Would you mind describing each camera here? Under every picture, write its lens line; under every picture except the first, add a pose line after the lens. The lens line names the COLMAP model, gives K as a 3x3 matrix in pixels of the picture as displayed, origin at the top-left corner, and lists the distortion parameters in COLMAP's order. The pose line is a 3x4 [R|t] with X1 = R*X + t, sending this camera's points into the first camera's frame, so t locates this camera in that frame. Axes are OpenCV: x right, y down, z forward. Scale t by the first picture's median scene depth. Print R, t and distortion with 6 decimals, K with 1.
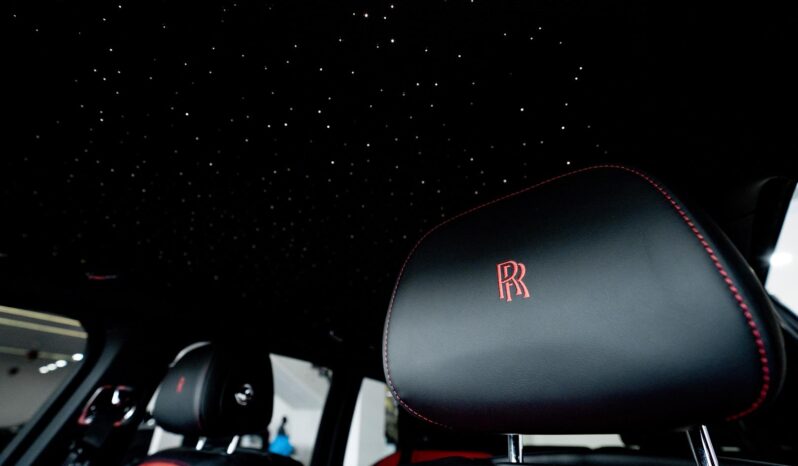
lens RADIAL K [[345.8, 0, 399.0], [0, 345.8, 233.0], [0, 0, 1]] dist [0.000315, -0.000008]
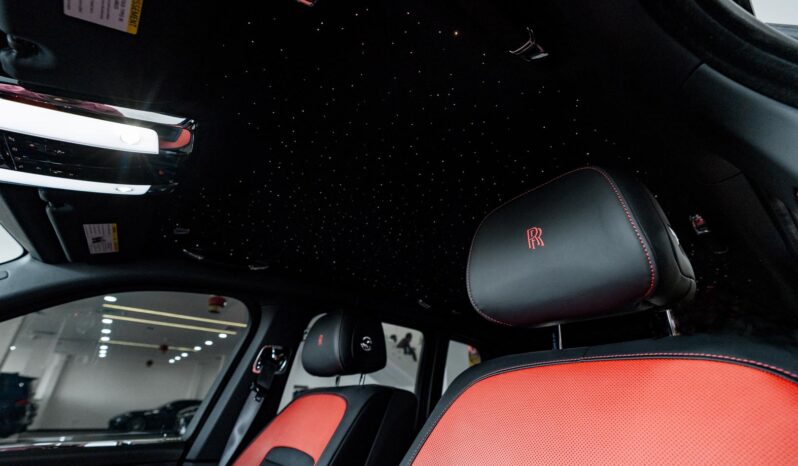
lens RADIAL K [[345.8, 0, 399.0], [0, 345.8, 233.0], [0, 0, 1]] dist [0.000315, -0.000008]
pose [[0.975158, -0.096256, -0.199506, -0.002264], [0.106147, 0.993567, 0.039466, -0.011688], [0.194423, -0.059663, 0.979102, -0.295179]]
